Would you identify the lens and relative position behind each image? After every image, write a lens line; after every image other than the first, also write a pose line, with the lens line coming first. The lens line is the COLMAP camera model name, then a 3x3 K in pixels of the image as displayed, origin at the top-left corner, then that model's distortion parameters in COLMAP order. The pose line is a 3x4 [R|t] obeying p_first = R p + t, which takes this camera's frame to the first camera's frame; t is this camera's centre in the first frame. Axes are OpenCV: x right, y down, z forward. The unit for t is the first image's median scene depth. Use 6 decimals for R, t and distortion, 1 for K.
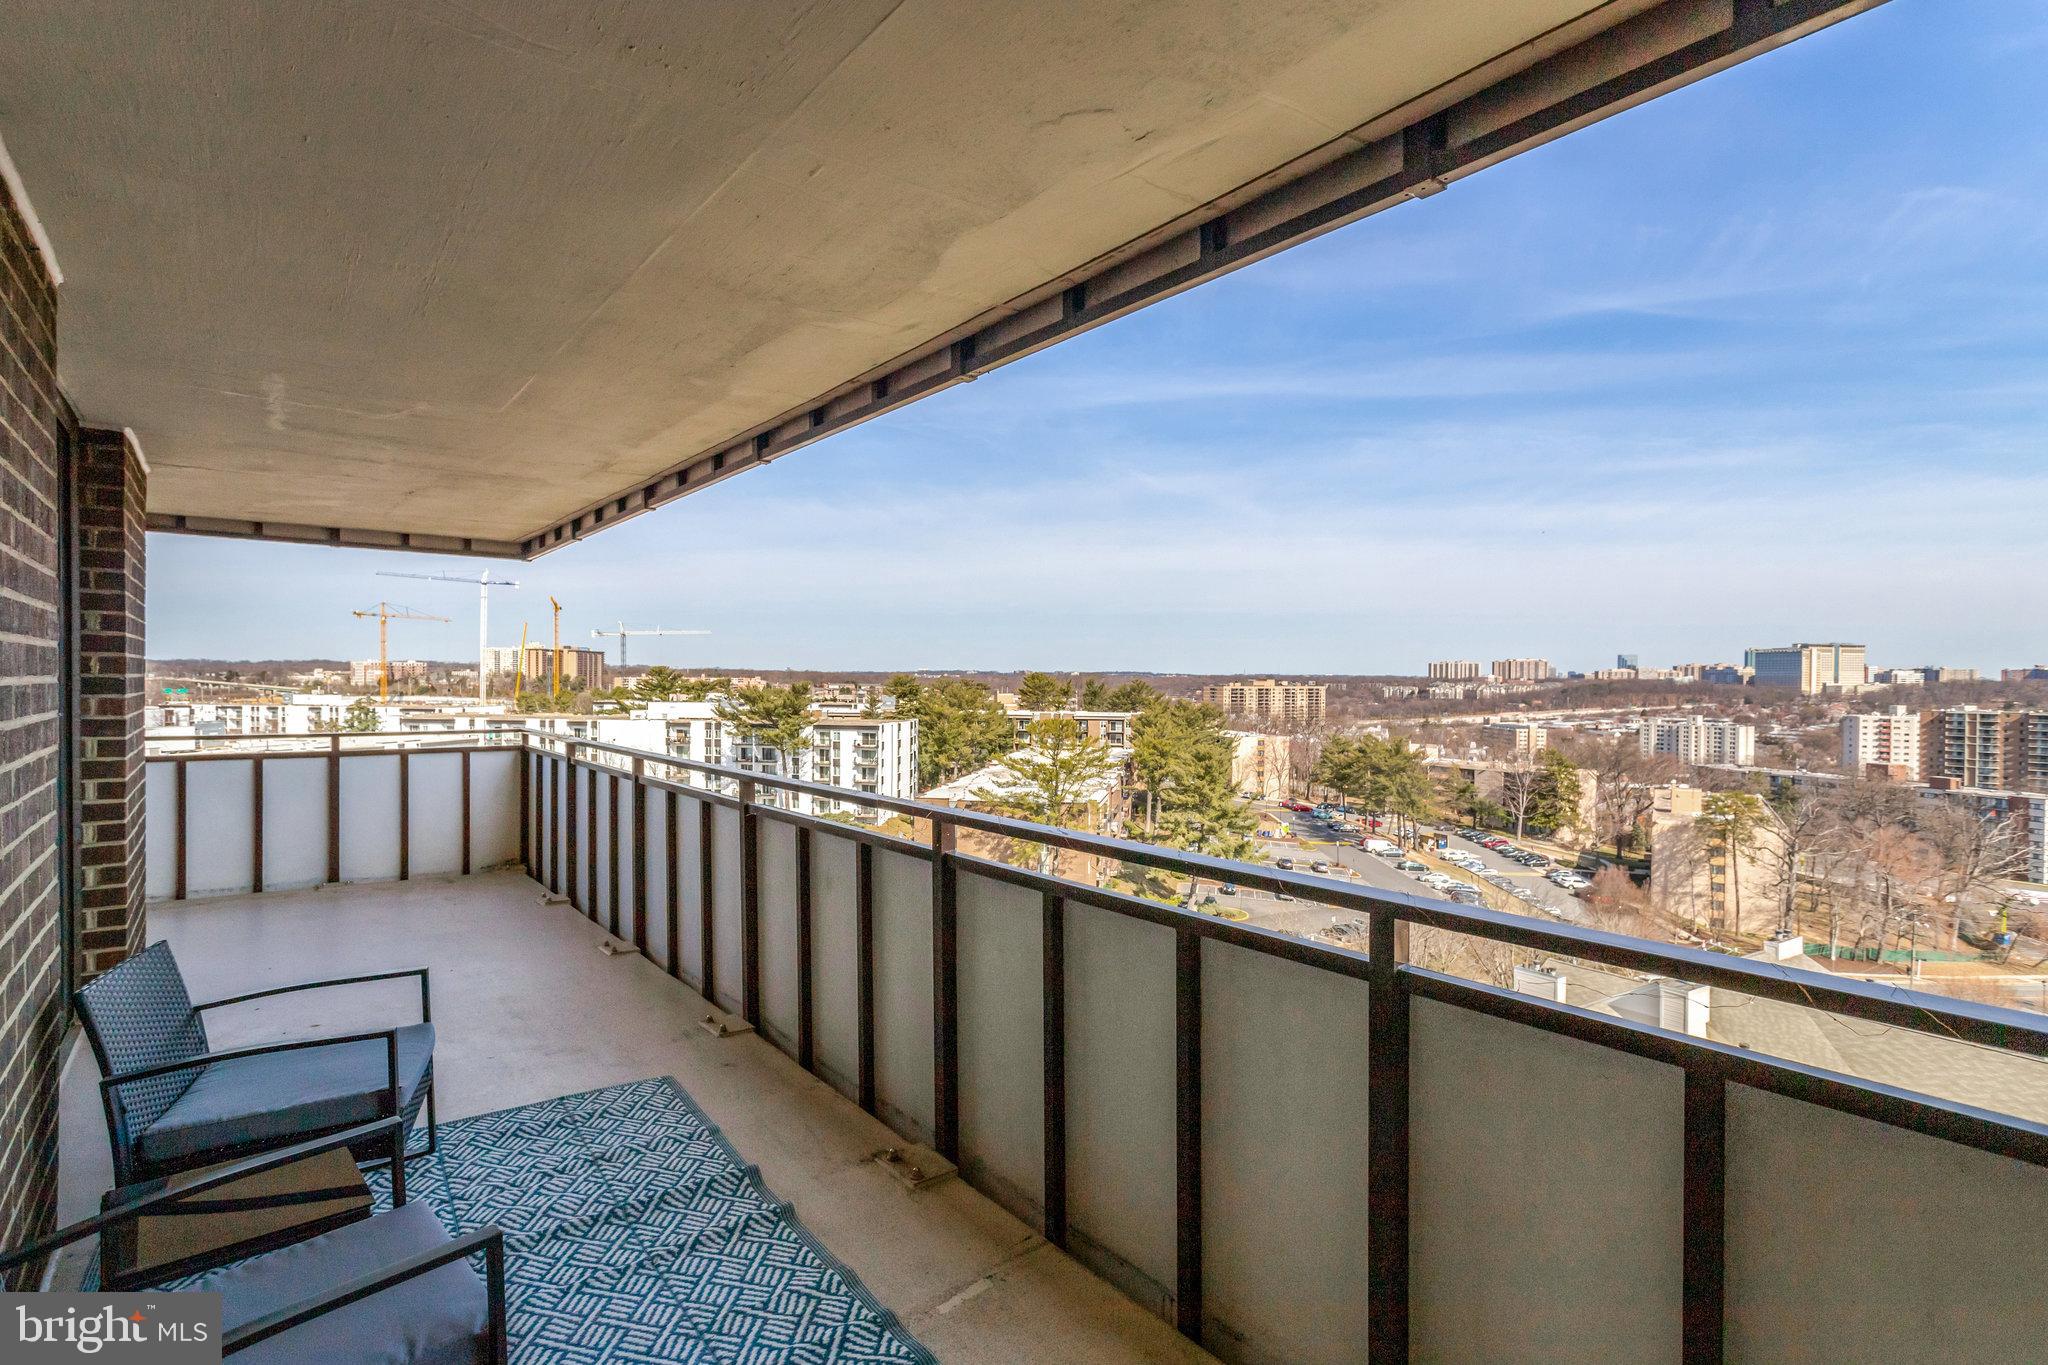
lens RADIAL K [[1013.0, 0, 1022.8], [0, 1013.0, 661.4], [0, 0, 1]] dist [-0.072668, 0.027177]
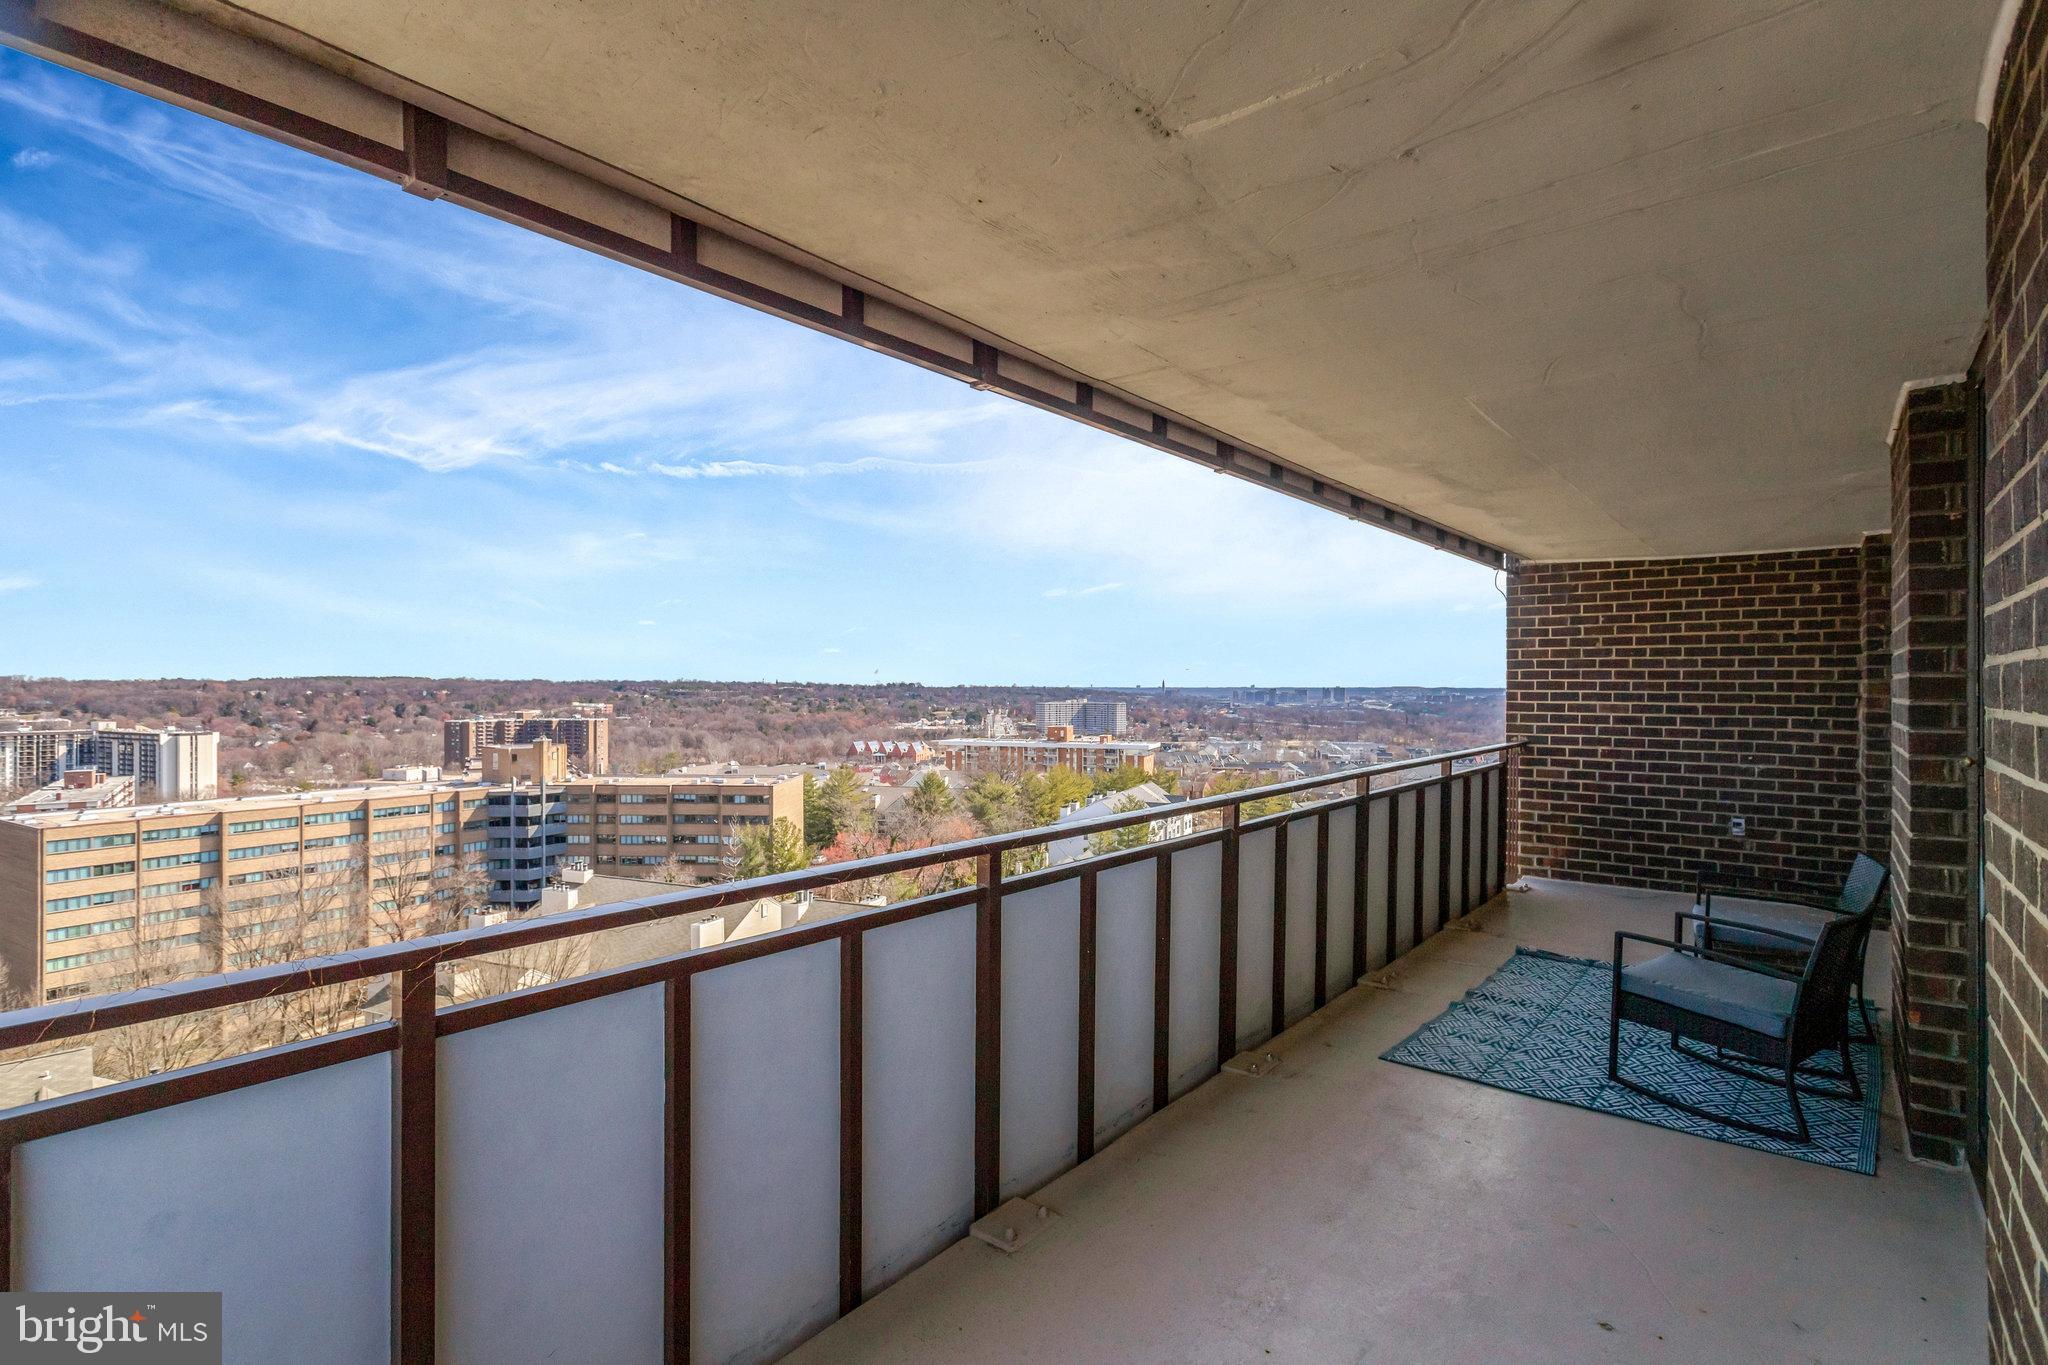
lens RADIAL K [[972.7, 0, 1027.5], [0, 972.7, 686.5], [0, 0, 1]] dist [0.018520, 0.000035]
pose [[-0.229126, -0.007122, 0.973371, -1.239289], [-0.016696, 0.999855, 0.003386, 0.000550], [-0.973254, -0.015475, -0.229212, 1.521875]]
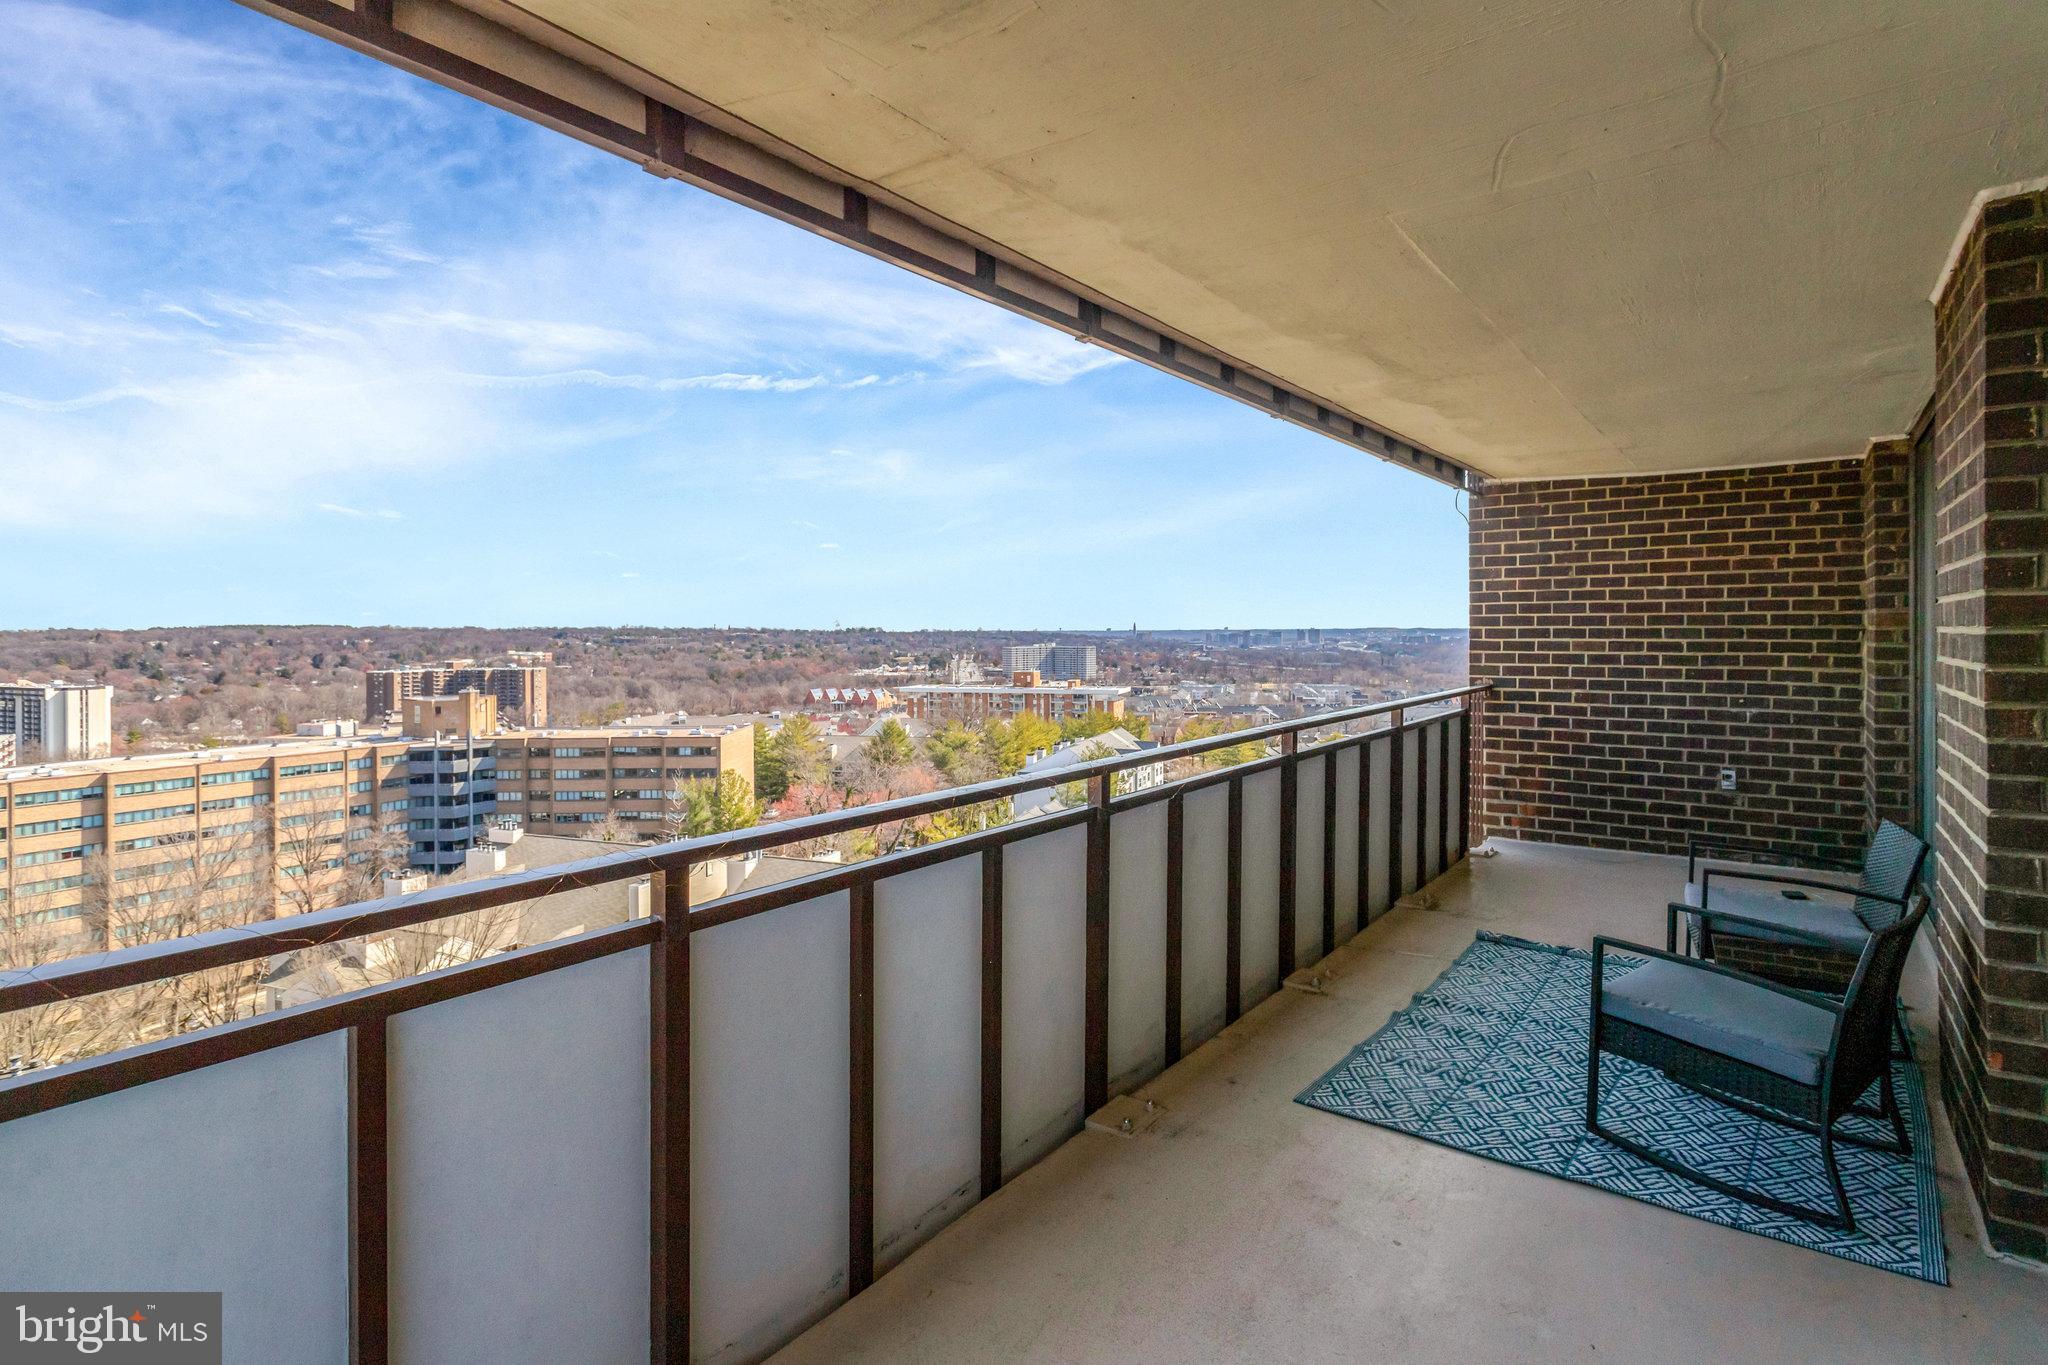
lens RADIAL K [[1005.3, 0, 1026.3], [0, 1005.3, 635.7], [0, 0, 1]] dist [0.013532, 0.000013]
pose [[-0.260659, -0.010297, 0.965376, -1.055338], [-0.008789, 0.999927, 0.008293, 0.007492], [-0.965391, -0.006323, -0.260730, 1.346423]]
